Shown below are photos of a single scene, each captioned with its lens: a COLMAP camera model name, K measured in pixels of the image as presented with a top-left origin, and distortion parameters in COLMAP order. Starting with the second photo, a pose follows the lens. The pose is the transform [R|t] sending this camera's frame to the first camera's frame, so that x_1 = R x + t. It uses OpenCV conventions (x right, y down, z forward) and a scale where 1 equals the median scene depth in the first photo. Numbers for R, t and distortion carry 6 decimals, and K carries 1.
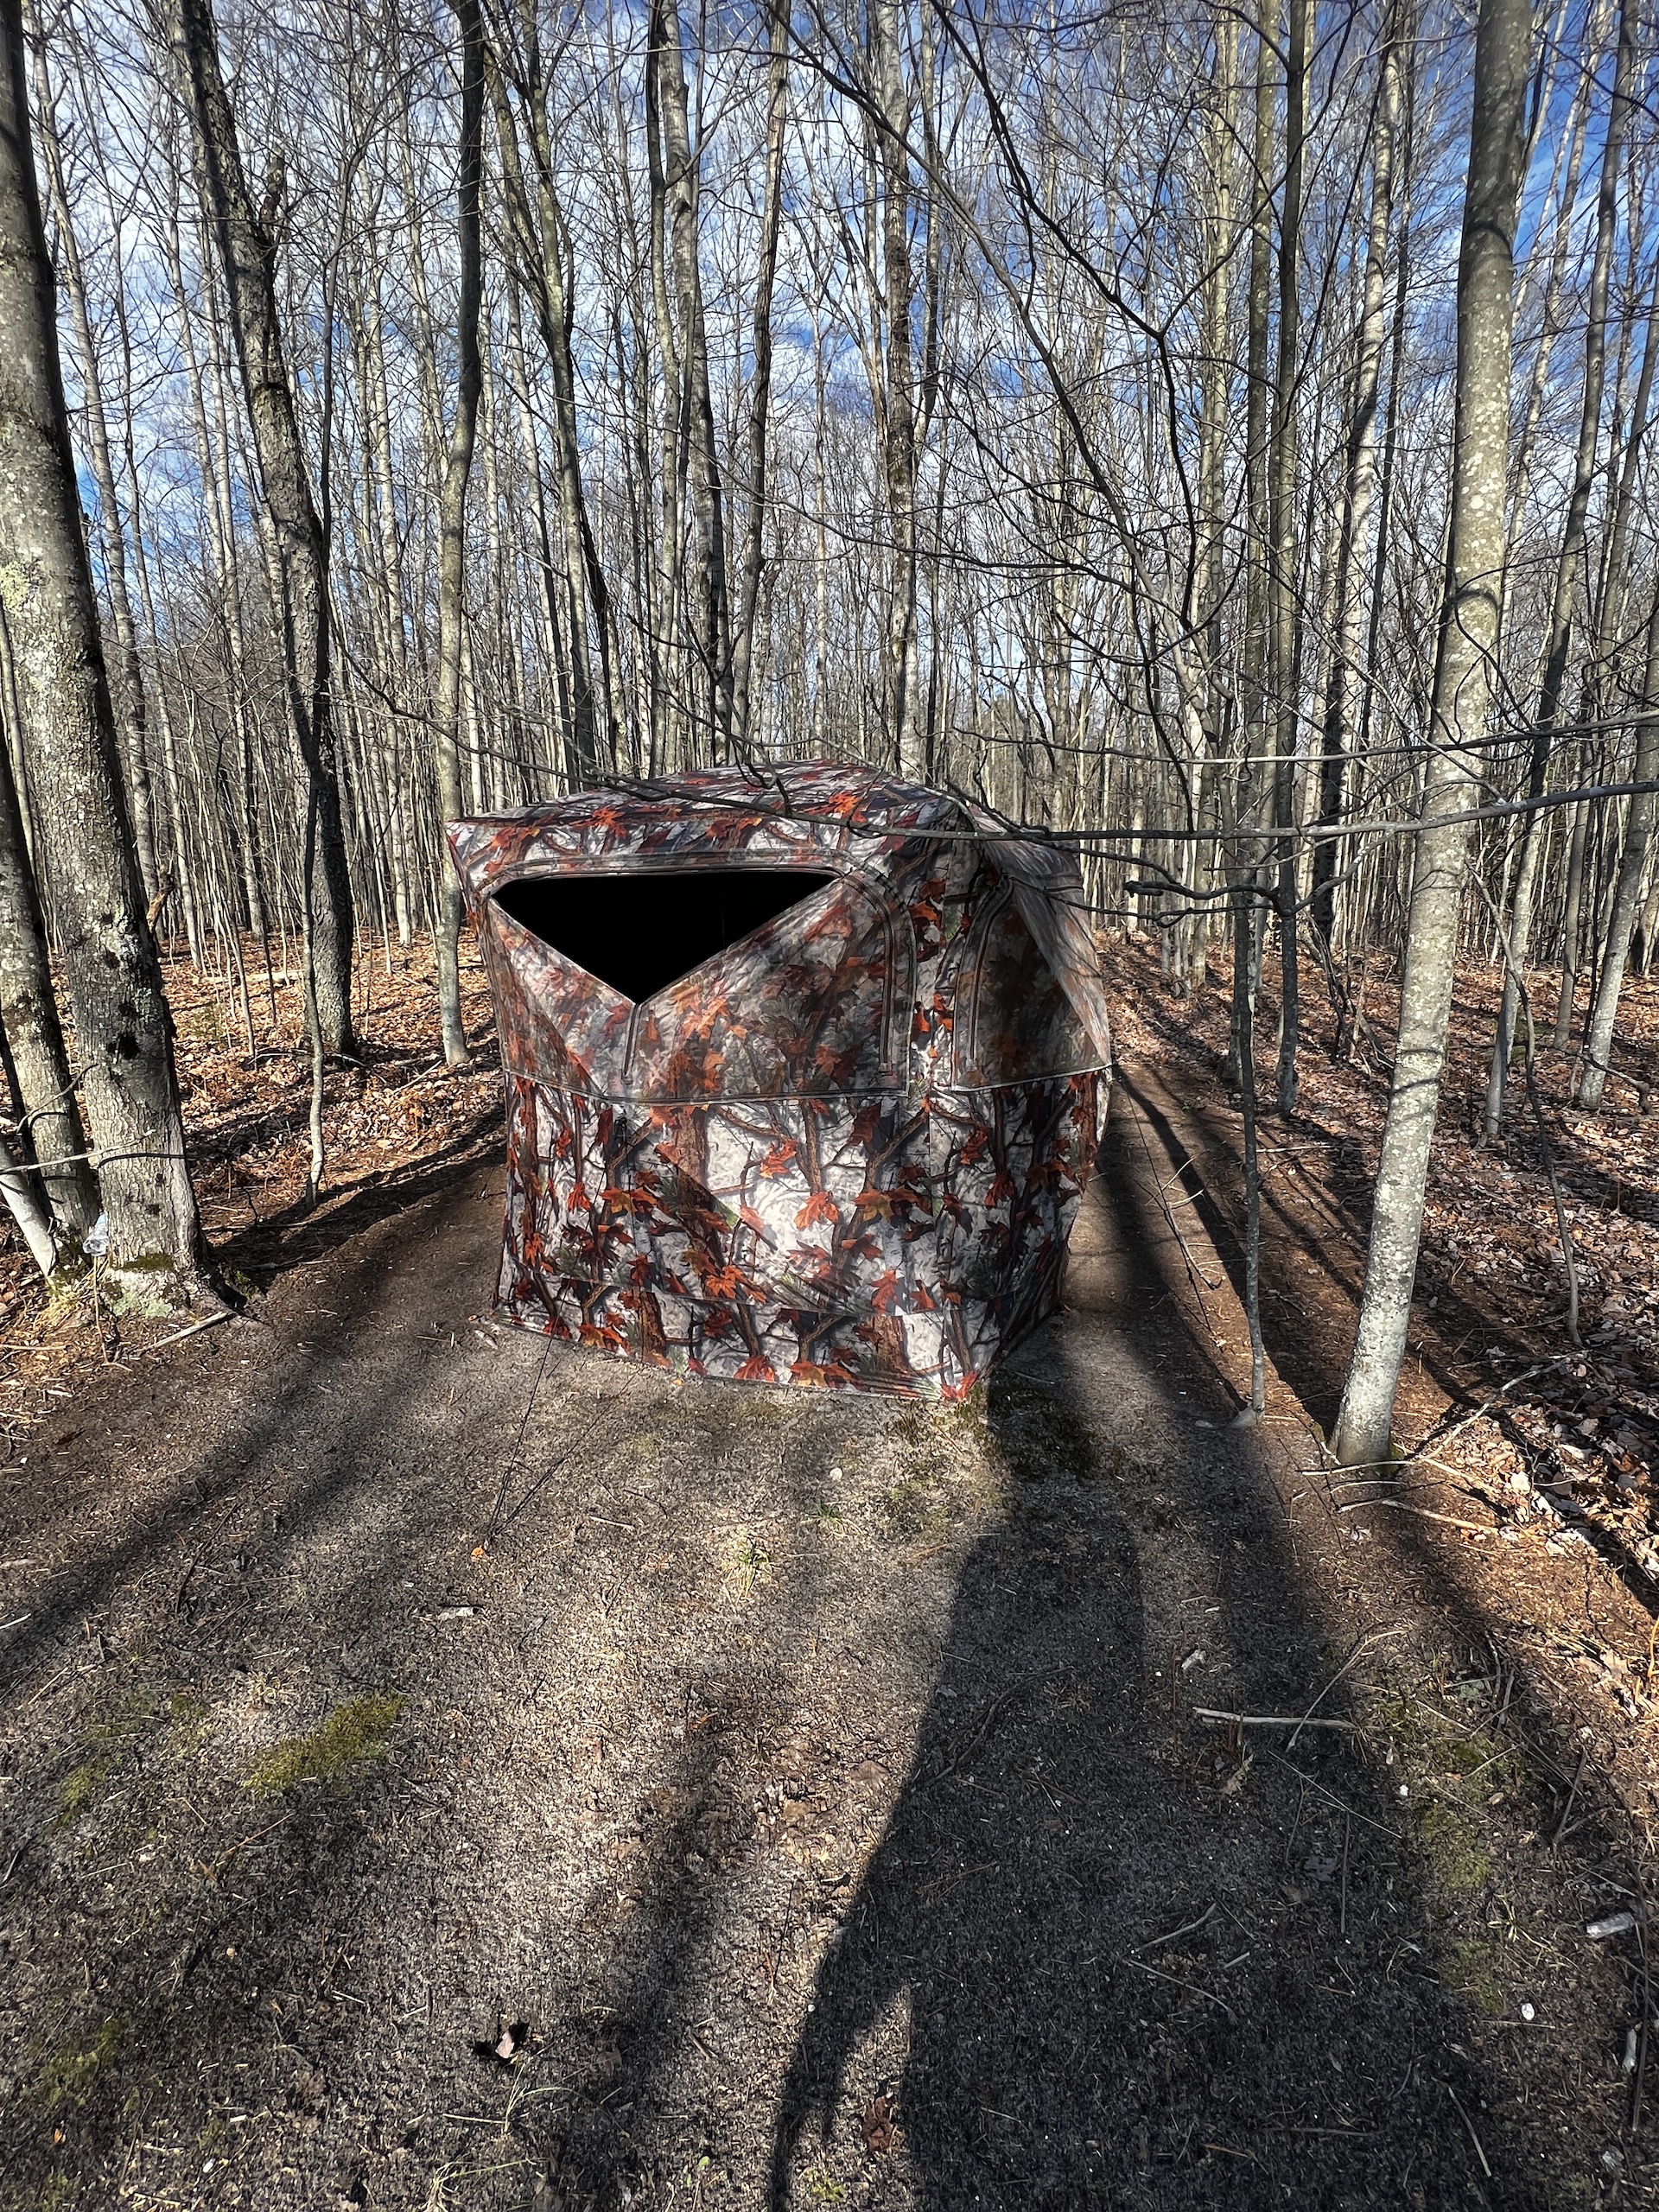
lens RADIAL K [[971.3, 0, 829.3], [0, 971.3, 1108.7], [0, 0, 1]] dist [-0.001458, -0.000093]
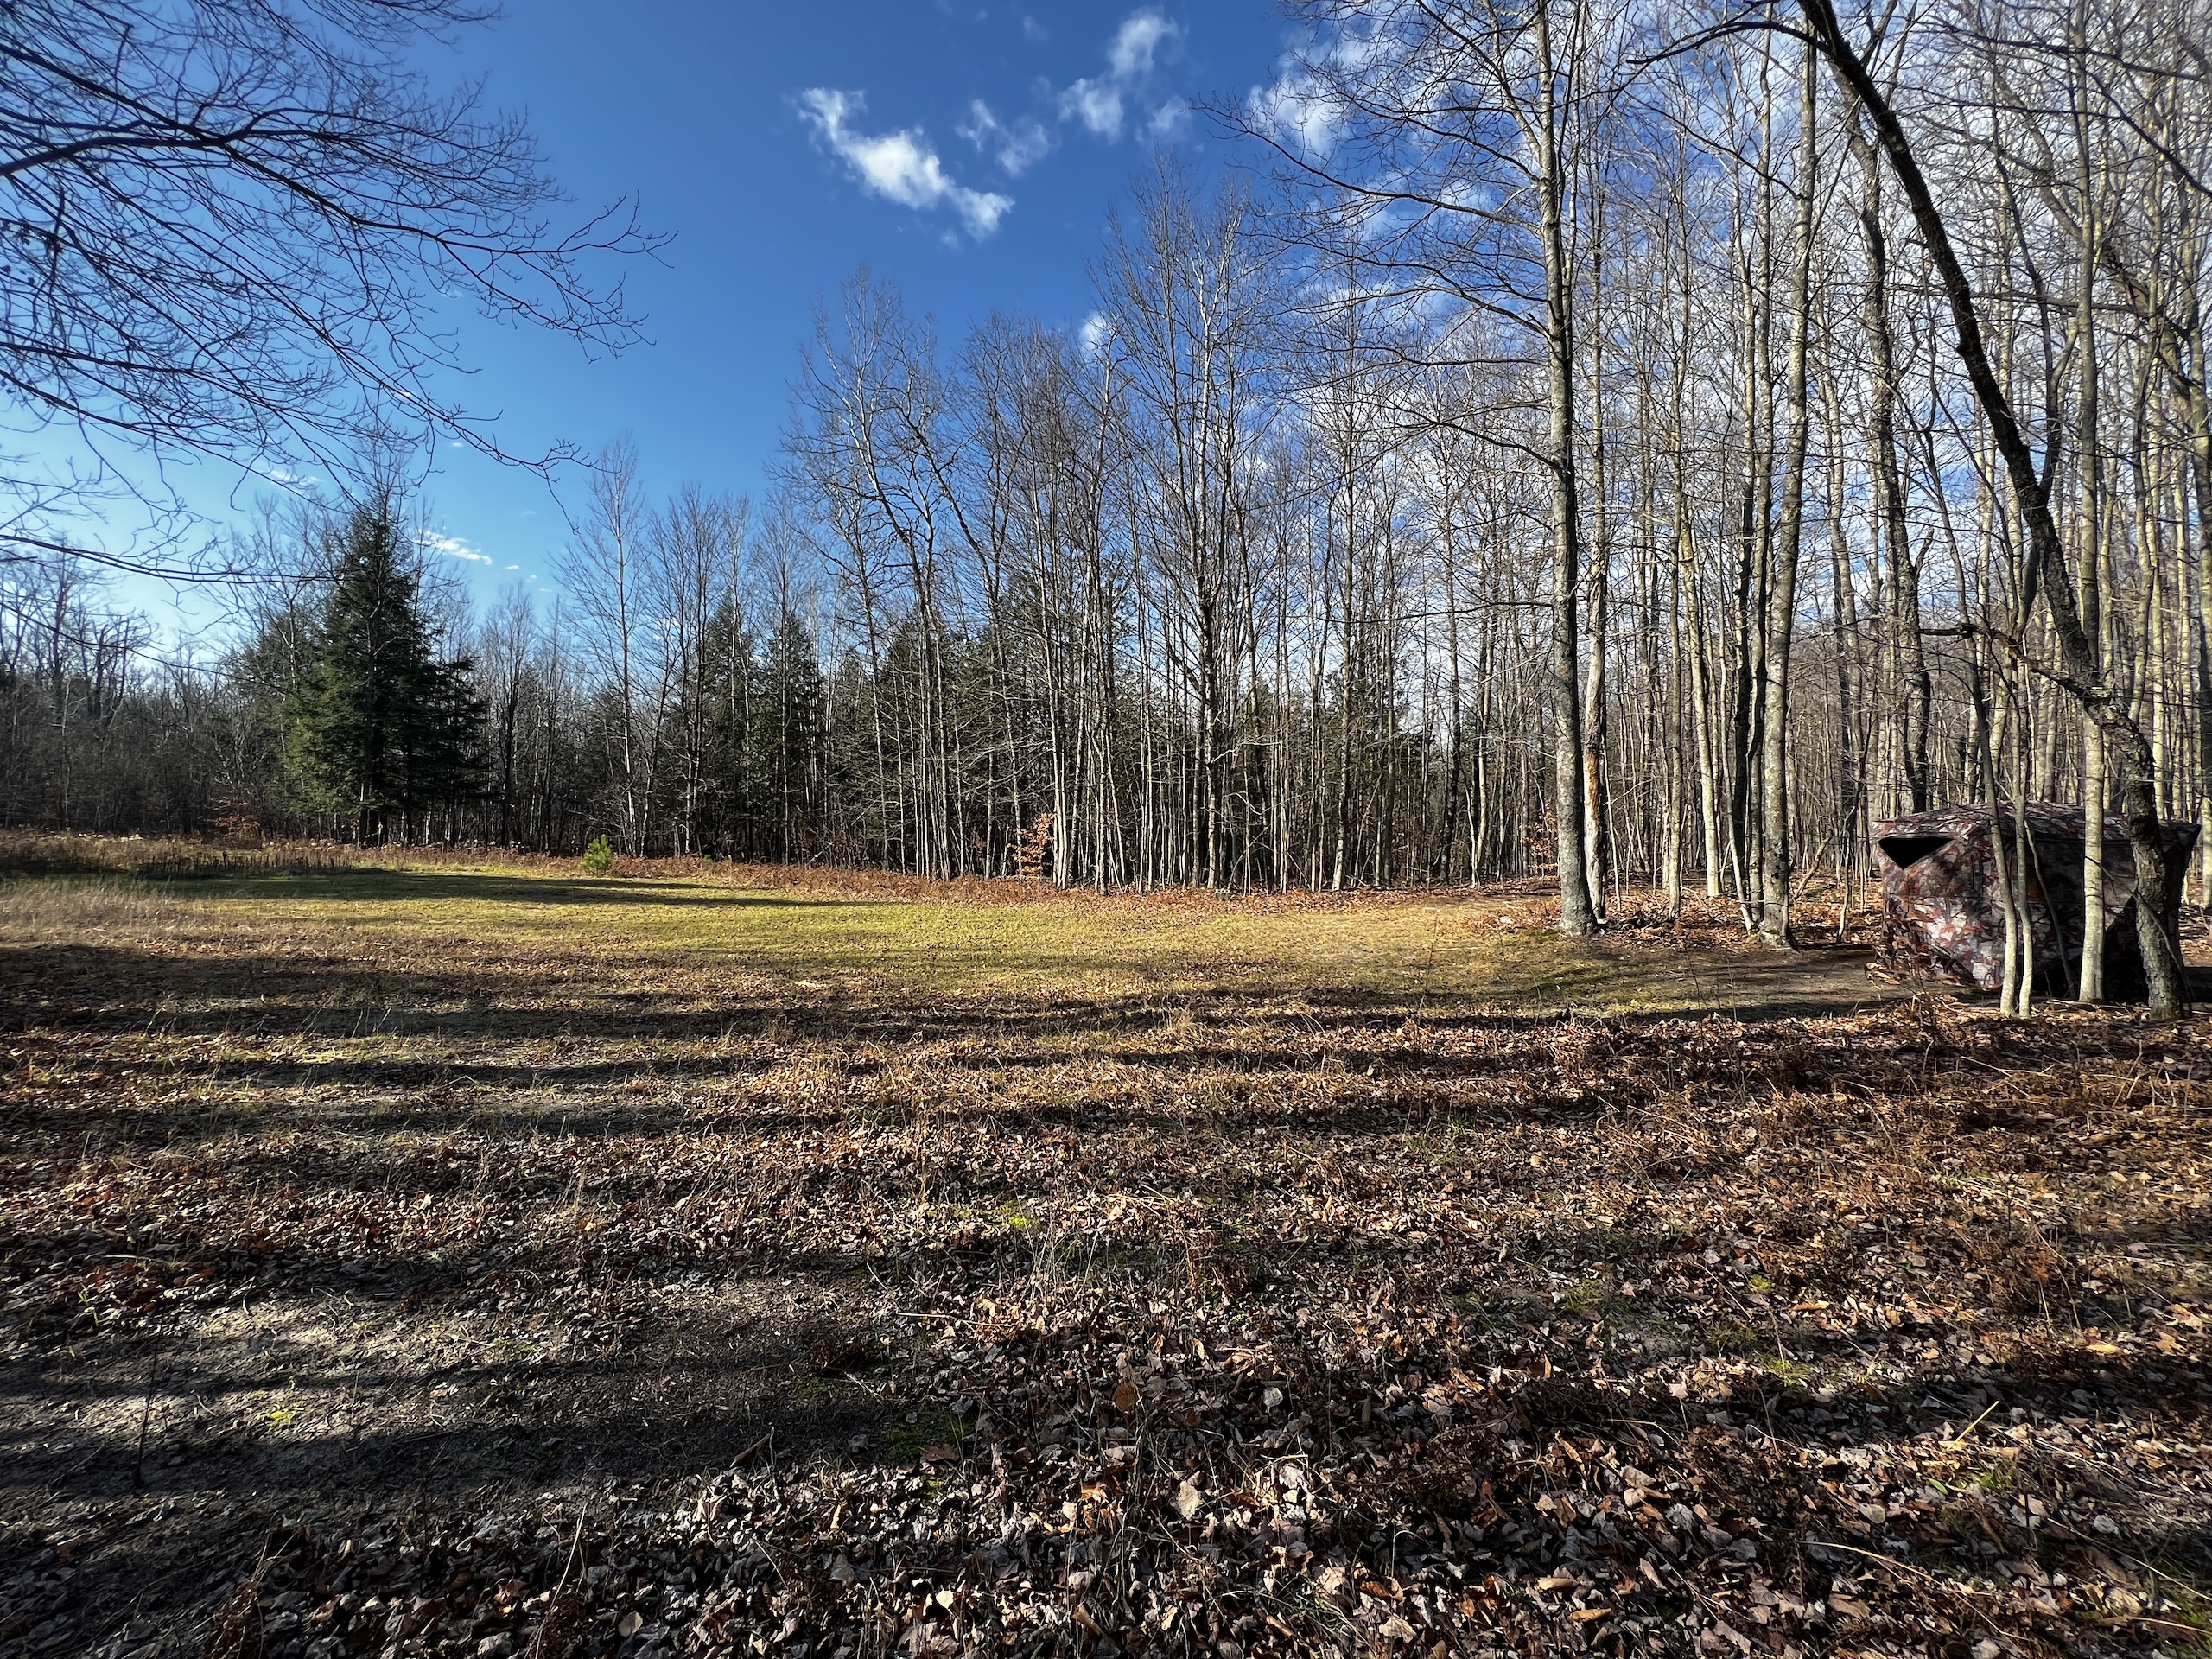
lens RADIAL K [[884.6, 0, 1104.5], [0, 884.6, 830.5], [0, 0, 1]] dist [0.002847, 0.000277]
pose [[0.204573, 0.007078, -0.978826, 2.556477], [-0.220123, 0.974694, -0.038957, 0.565024], [0.953780, 0.223432, 0.200954, -2.711944]]
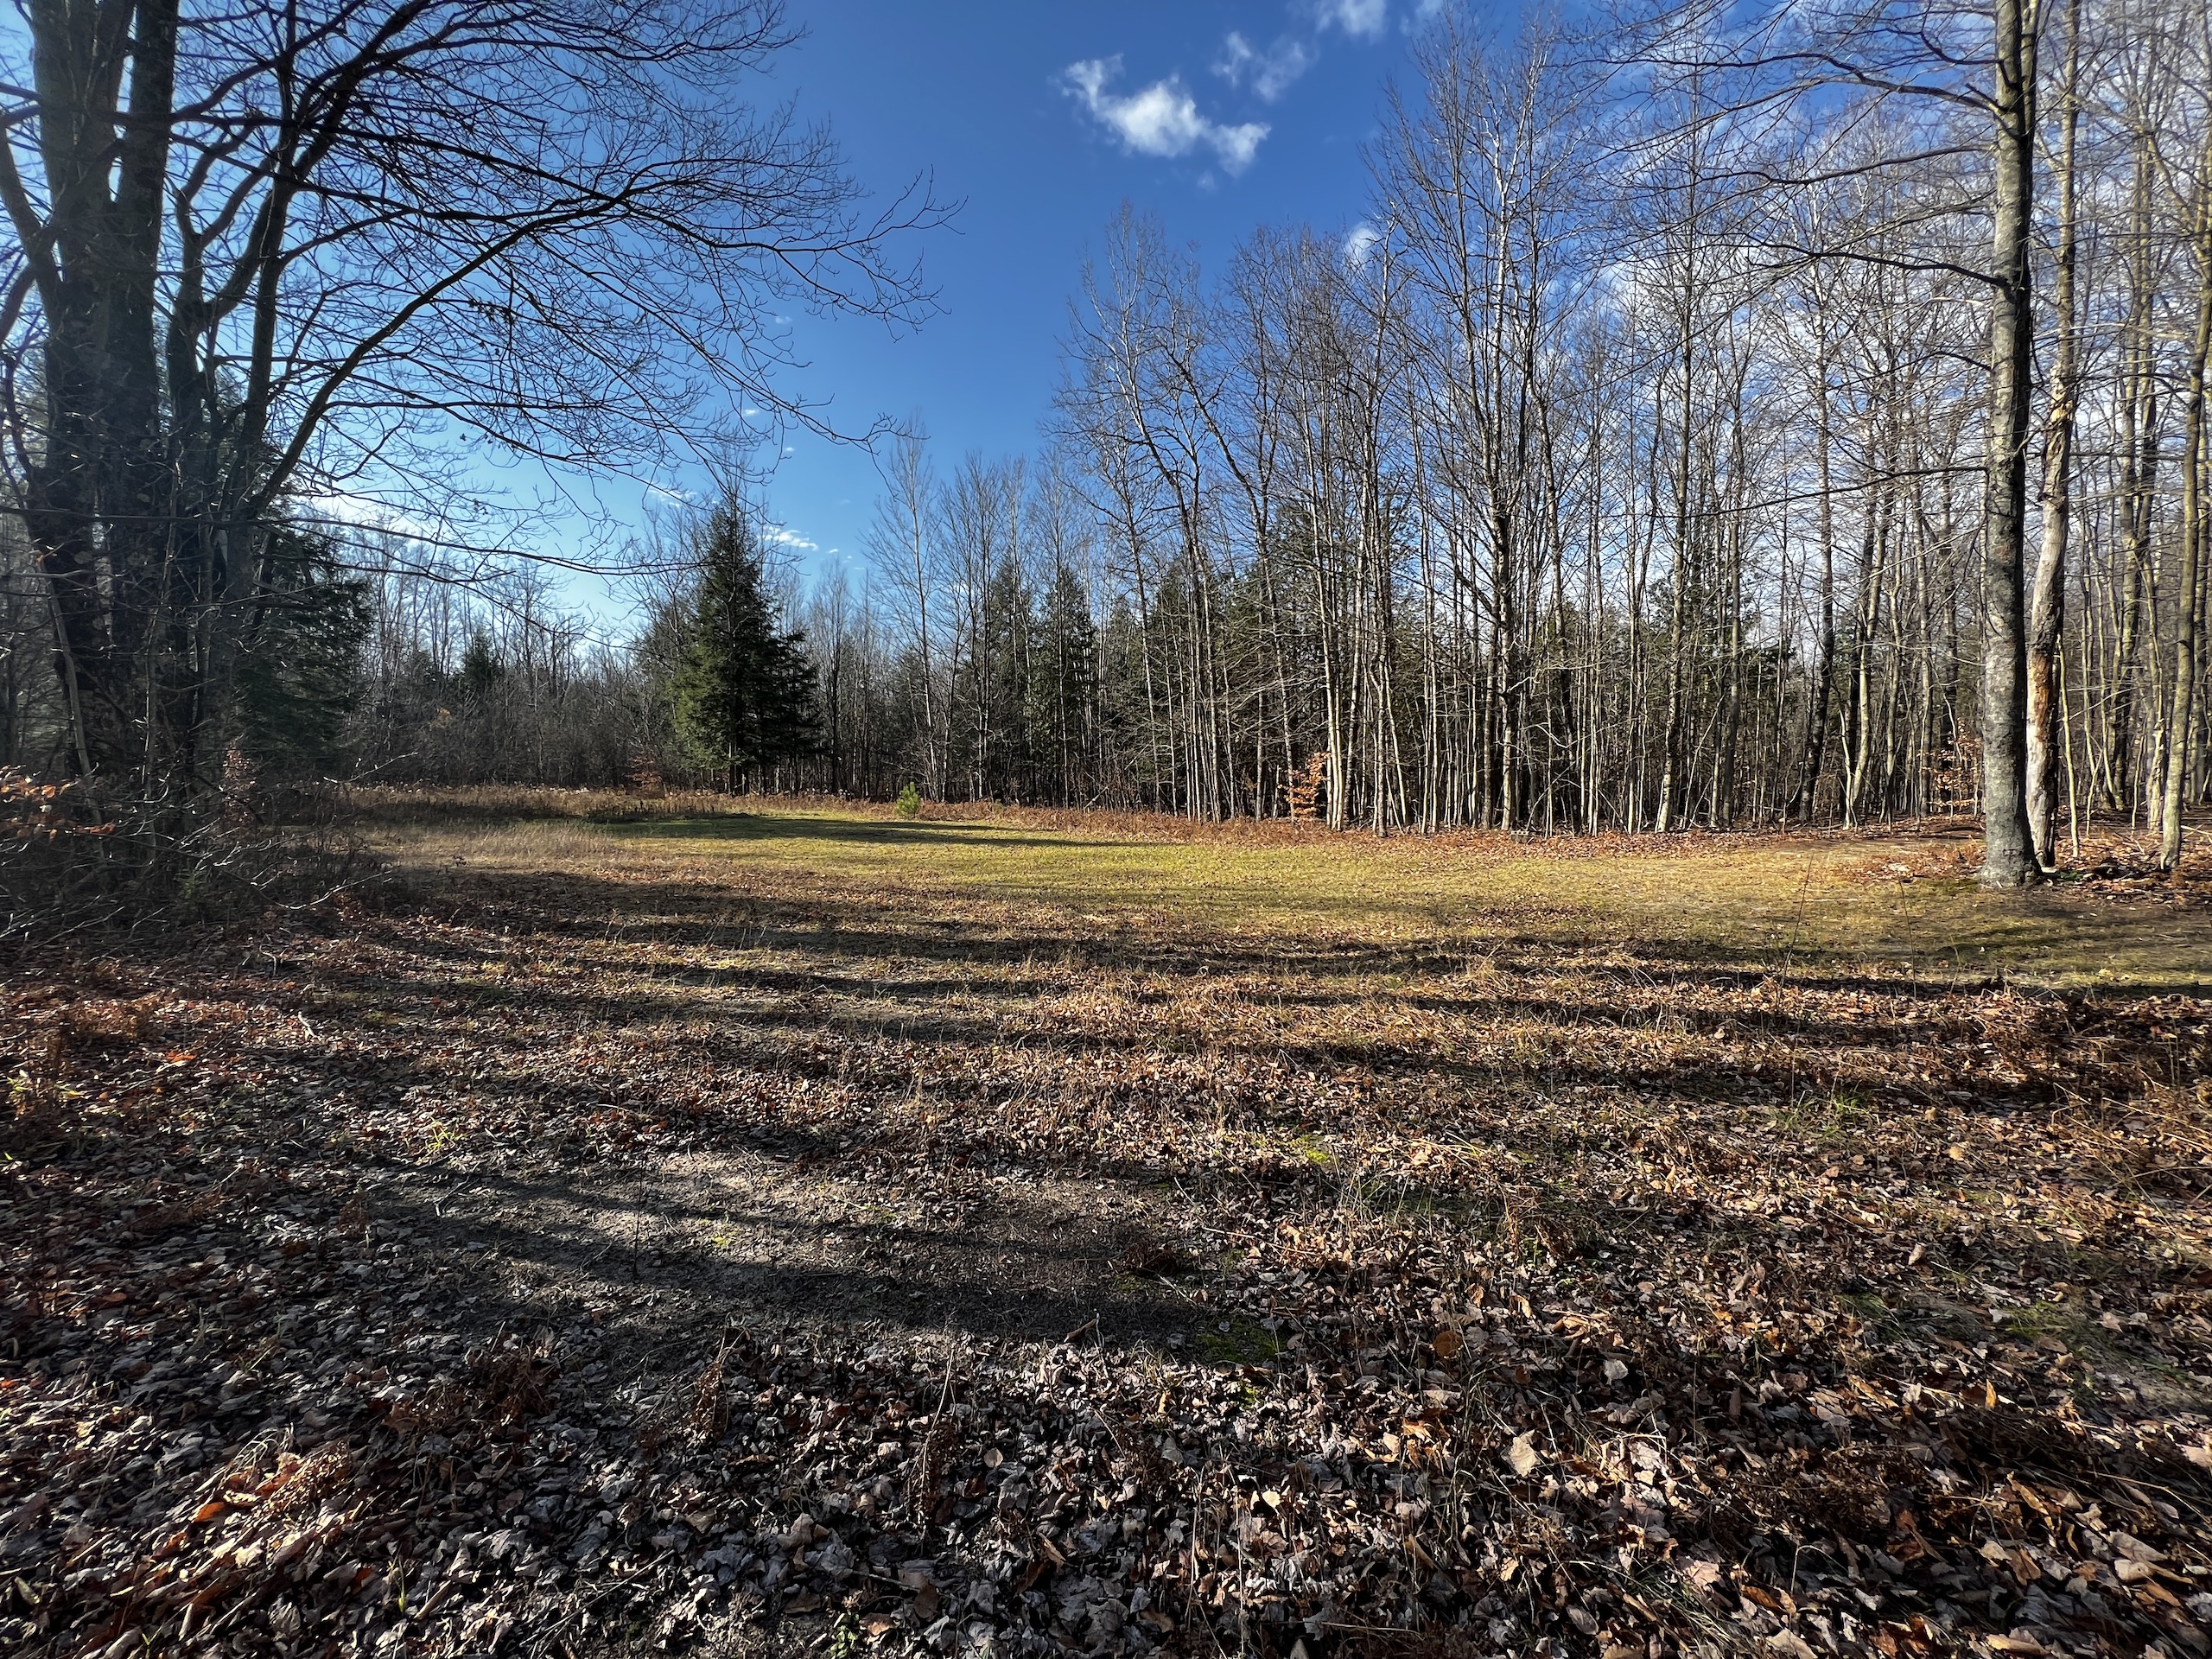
lens RADIAL K [[884.6, 0, 1105.5], [0, 884.6, 832.6], [0, 0, 1]] dist [0.002847, 0.000277]
pose [[-0.088907, 0.071245, -0.993489, 2.527384], [-0.204467, 0.974891, 0.088209, 0.614022], [0.974827, 0.210978, -0.072108, -2.783530]]
